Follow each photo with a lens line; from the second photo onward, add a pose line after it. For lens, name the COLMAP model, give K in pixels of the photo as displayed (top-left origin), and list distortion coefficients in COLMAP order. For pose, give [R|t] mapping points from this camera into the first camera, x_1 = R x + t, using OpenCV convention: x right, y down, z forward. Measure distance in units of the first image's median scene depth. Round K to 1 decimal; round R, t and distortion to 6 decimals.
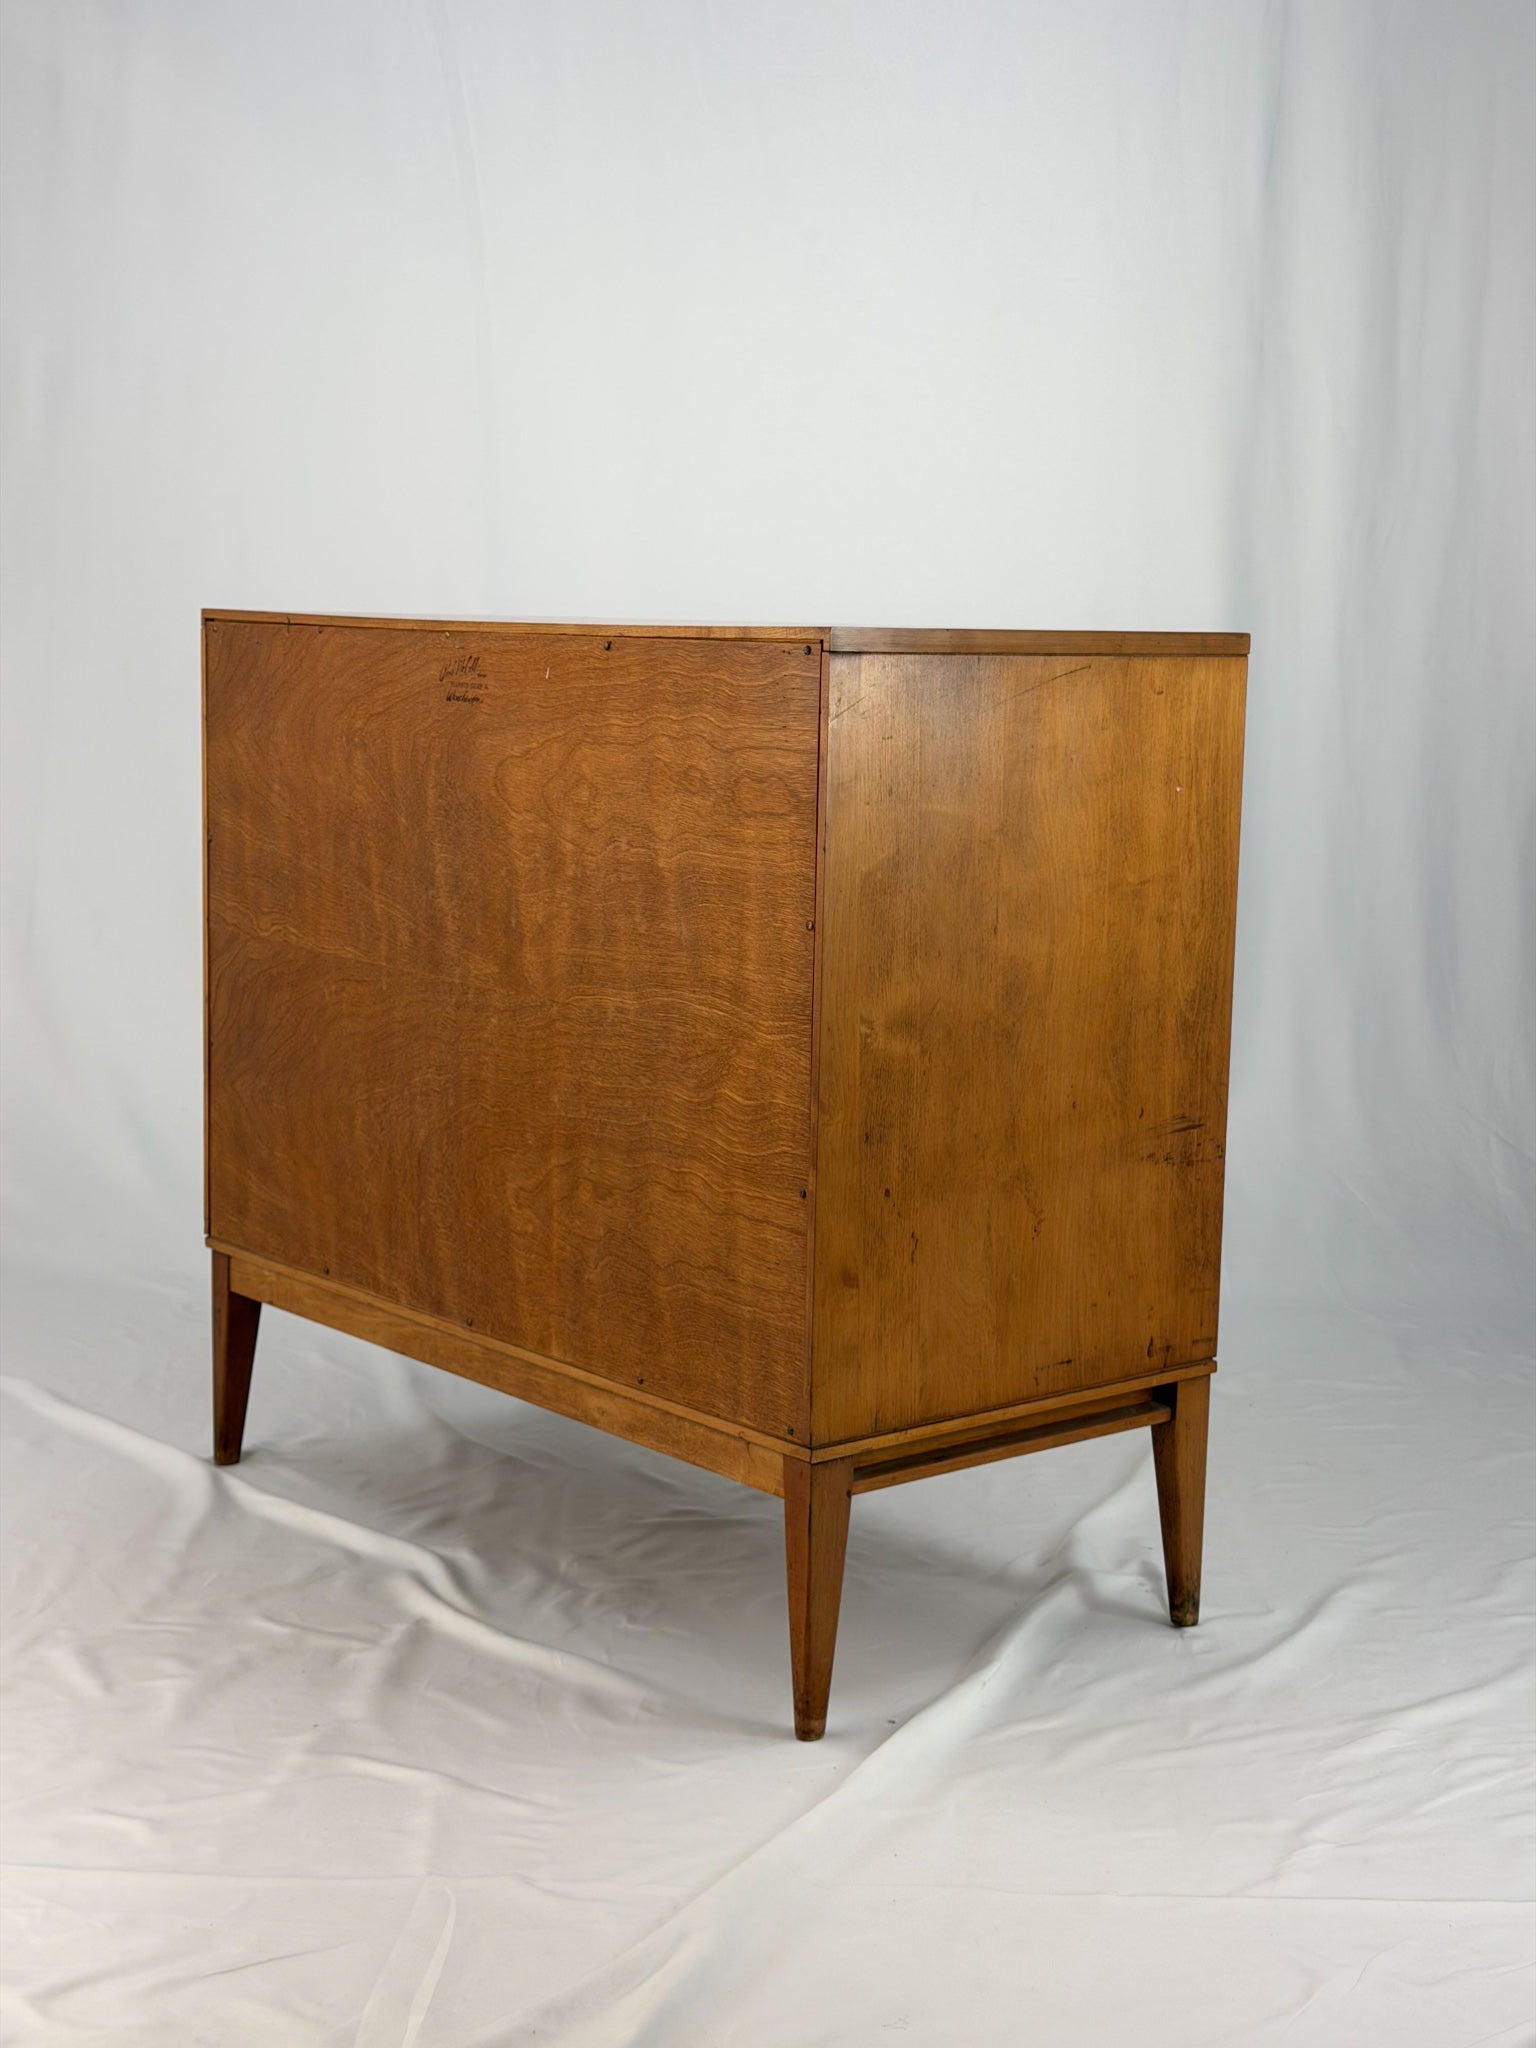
lens RADIAL K [[2914.9, 0, 767.4], [0, 2914.9, 1009.0], [0, 0, 1]] dist [0.113404, 0.000000]
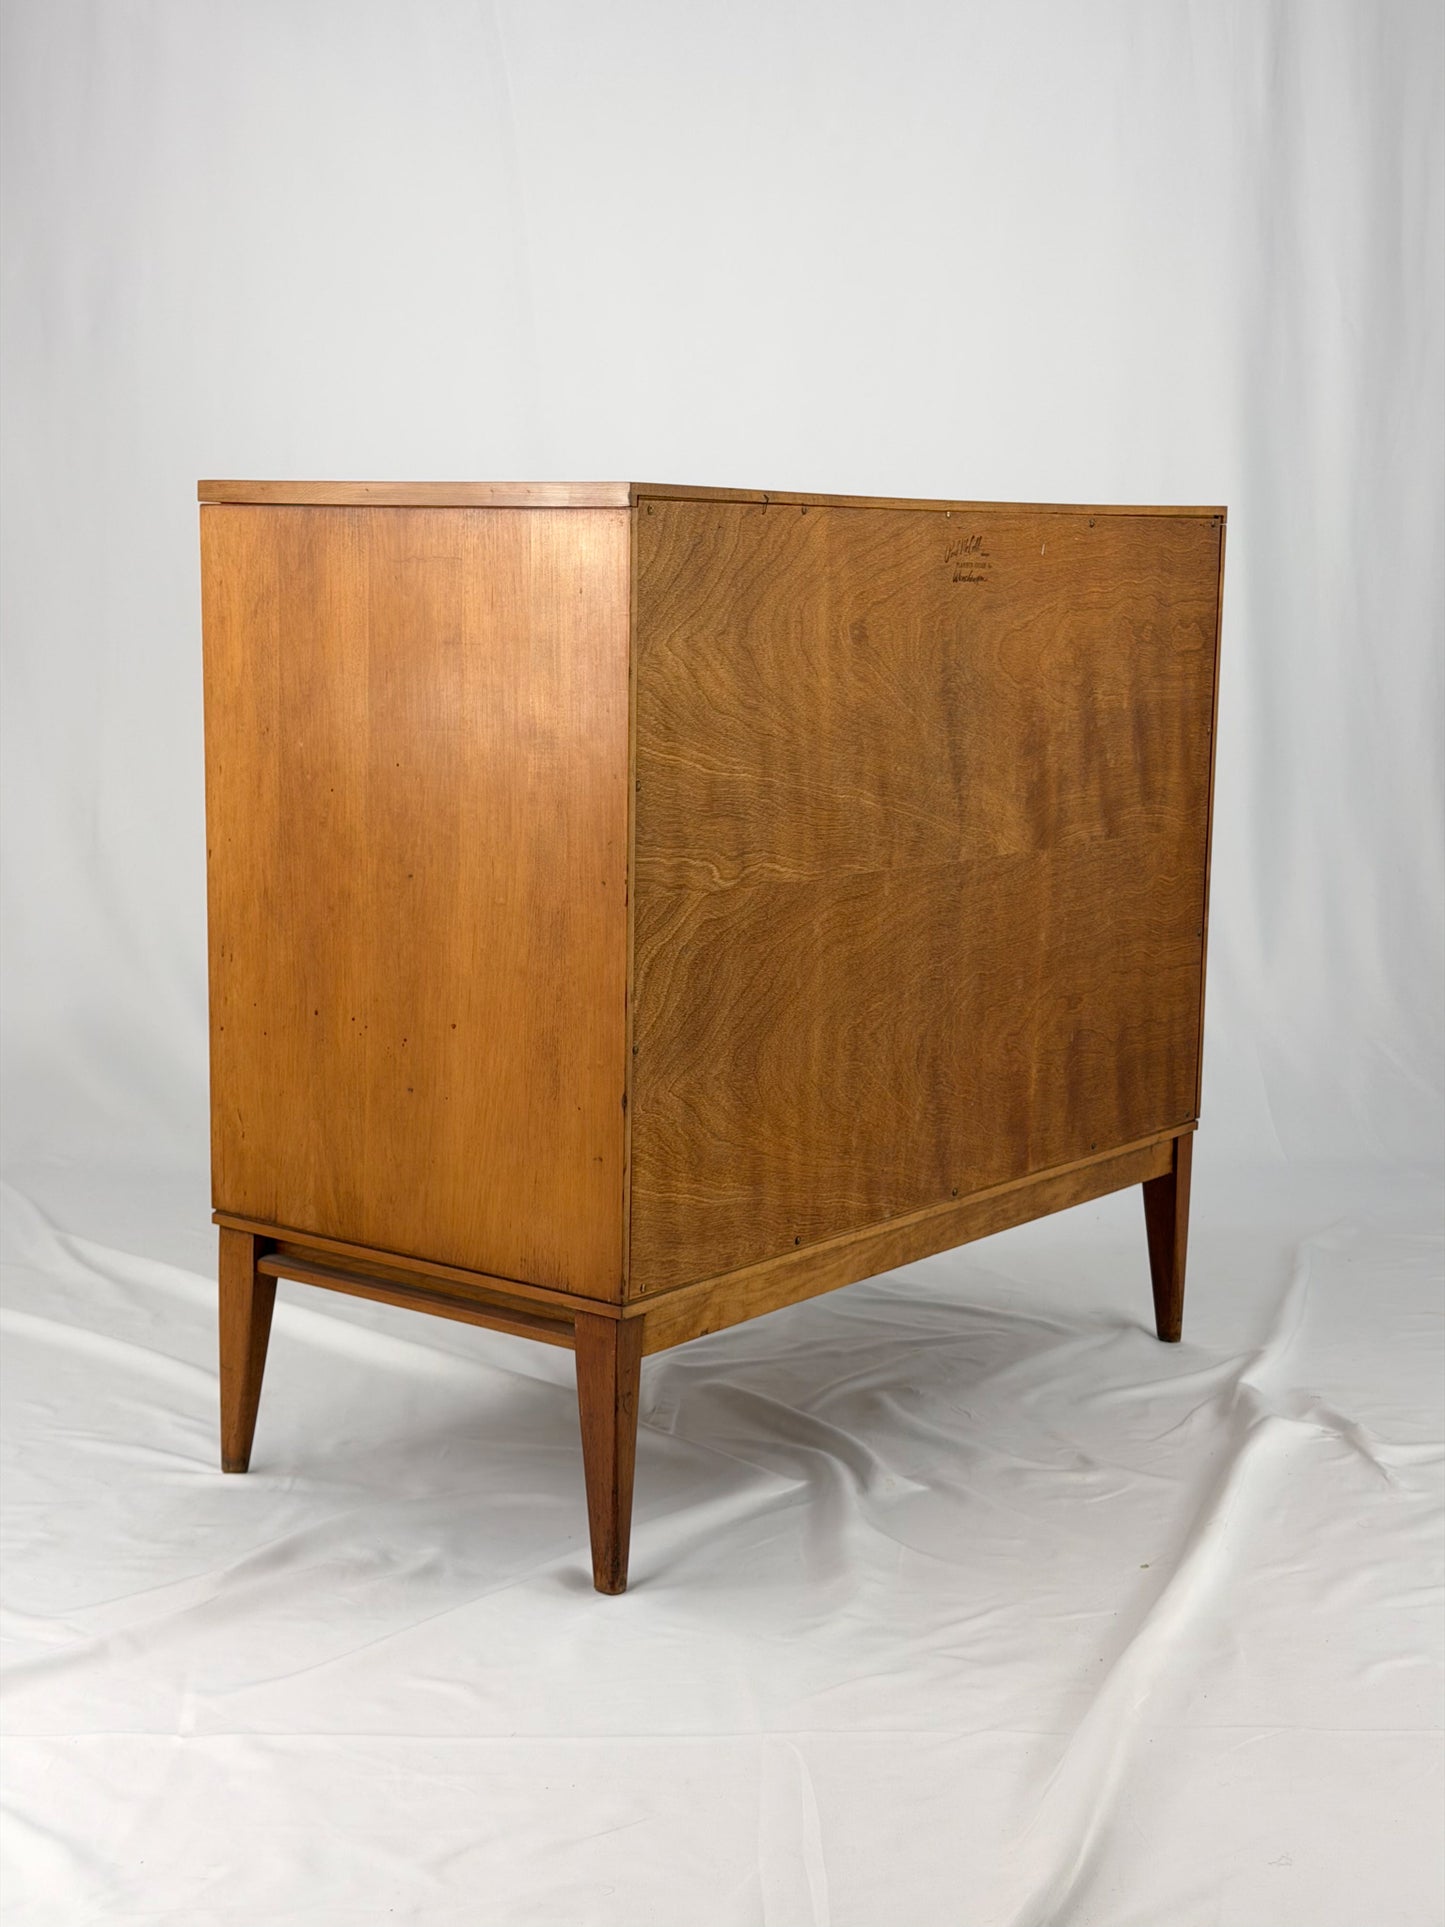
lens RADIAL K [[2742.7, 0, 719.0], [0, 2742.7, 968.1], [0, 0, 1]] dist [0.113404, 0.000000]
pose [[-0.213295, -0.173046, 0.961541, -1.077562], [0.112645, 0.973269, 0.200144, -0.184841], [-0.970472, 0.151003, -0.188101, 1.353752]]
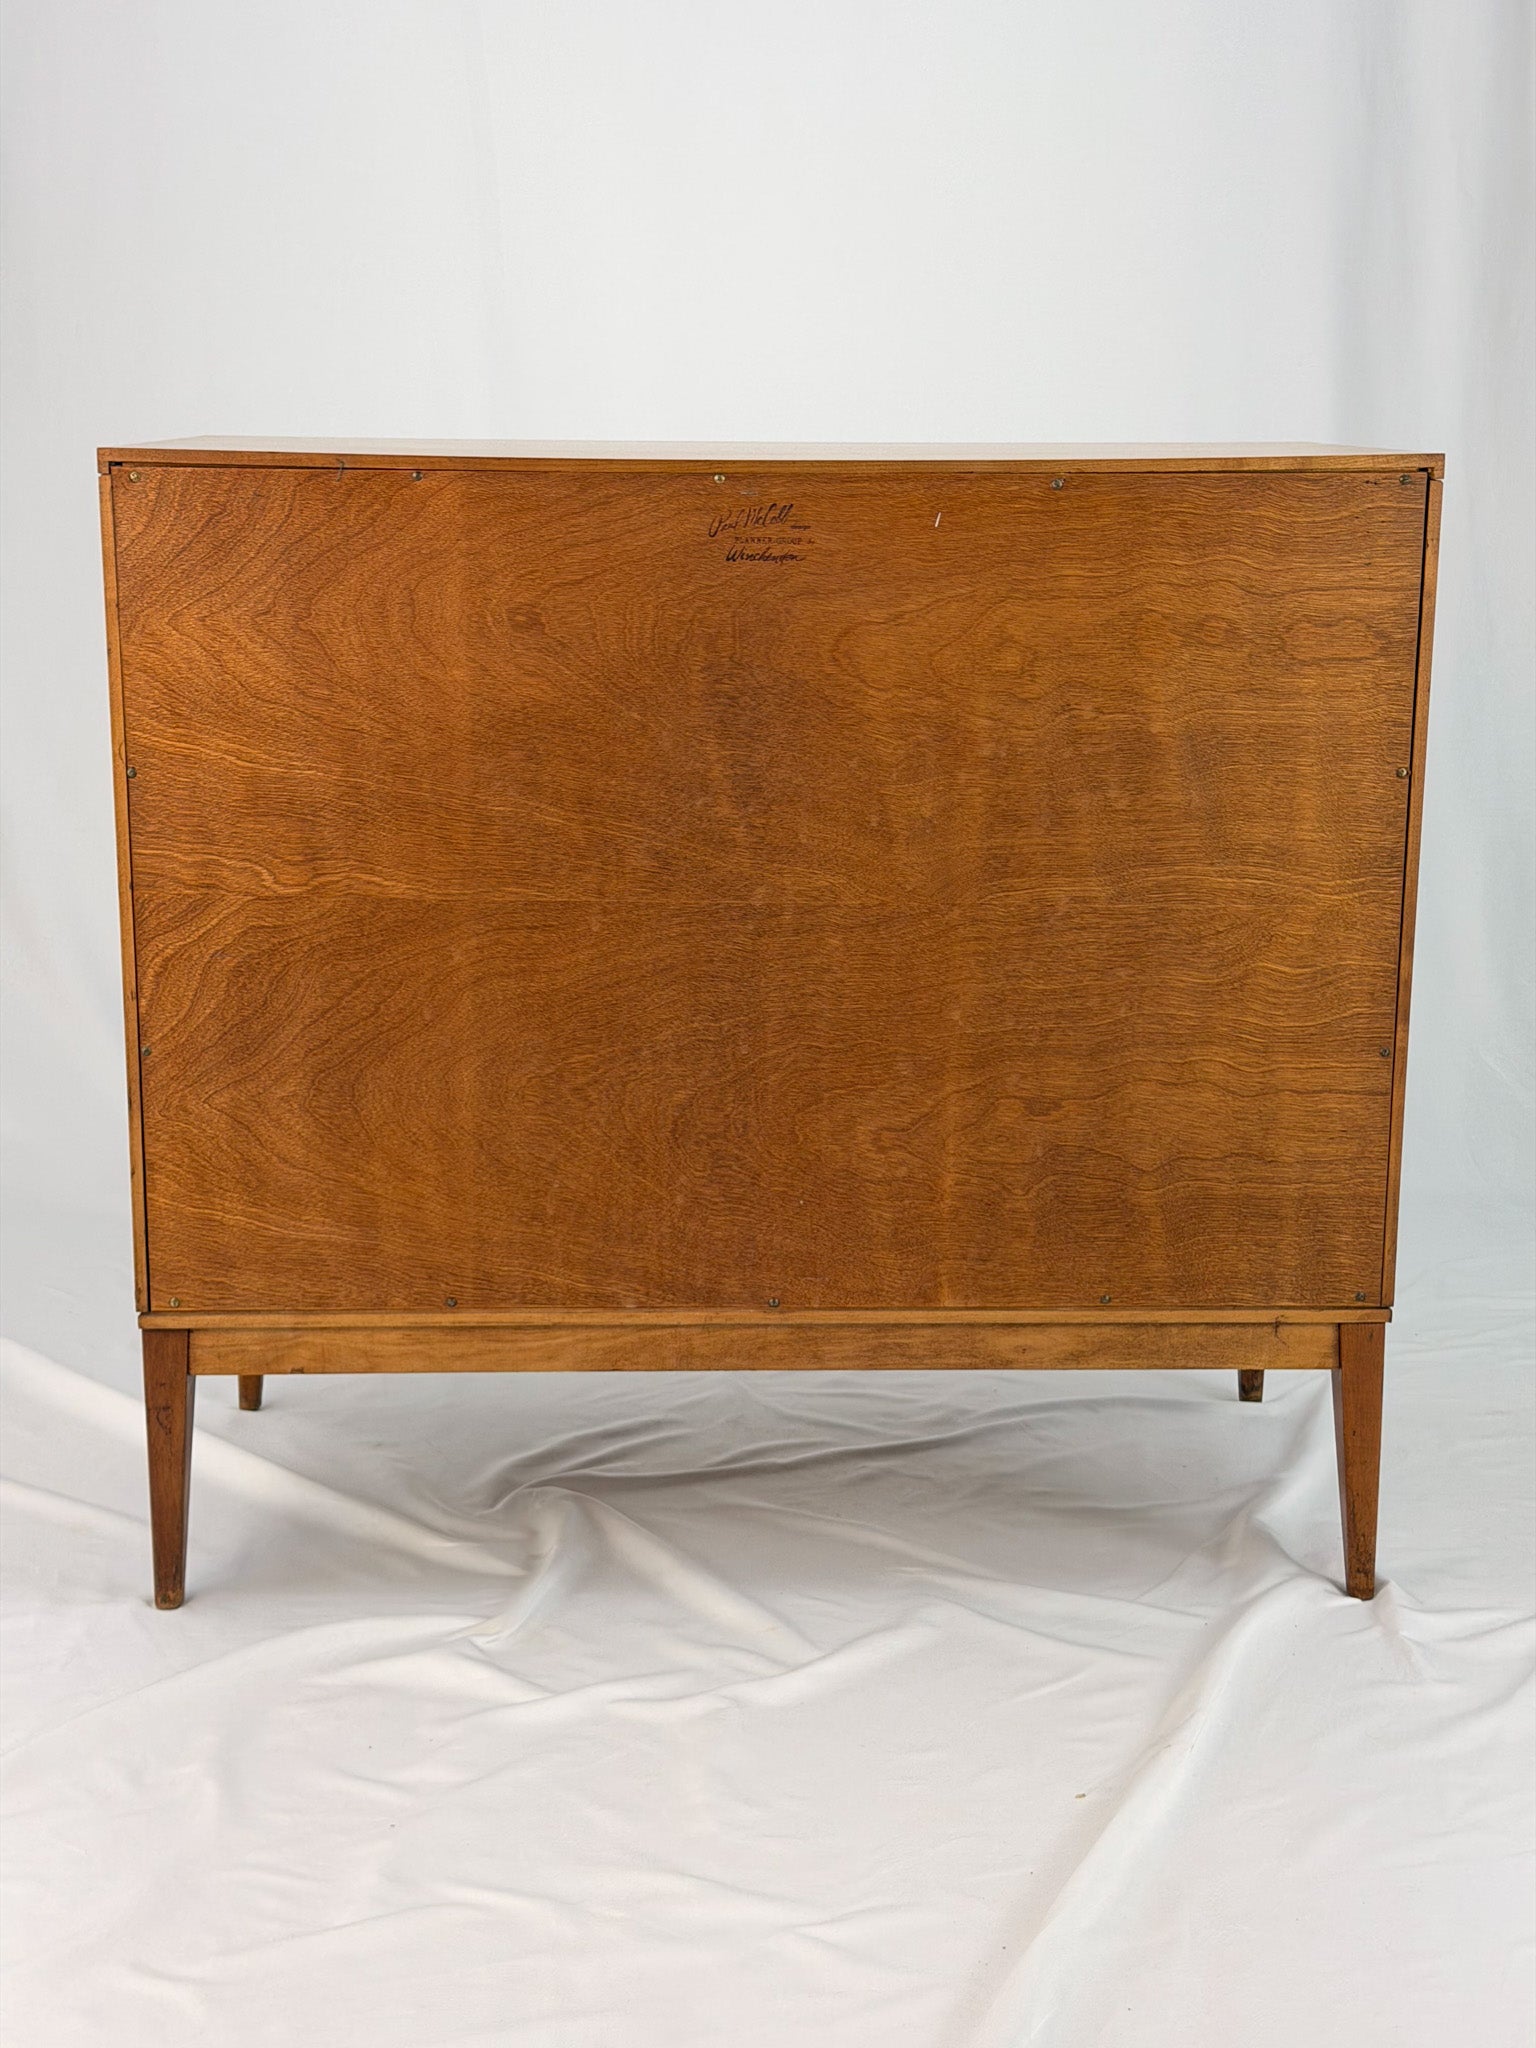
lens RADIAL K [[2914.9, 0, 765.2], [0, 2914.9, 1033.7], [0, 0, 1]] dist [0.113404, 0.000000]
pose [[0.618627, -0.191125, 0.762084, -0.790792], [0.114297, 0.981535, 0.153381, -0.106290], [-0.777327, -0.007782, 0.629048, 0.513571]]
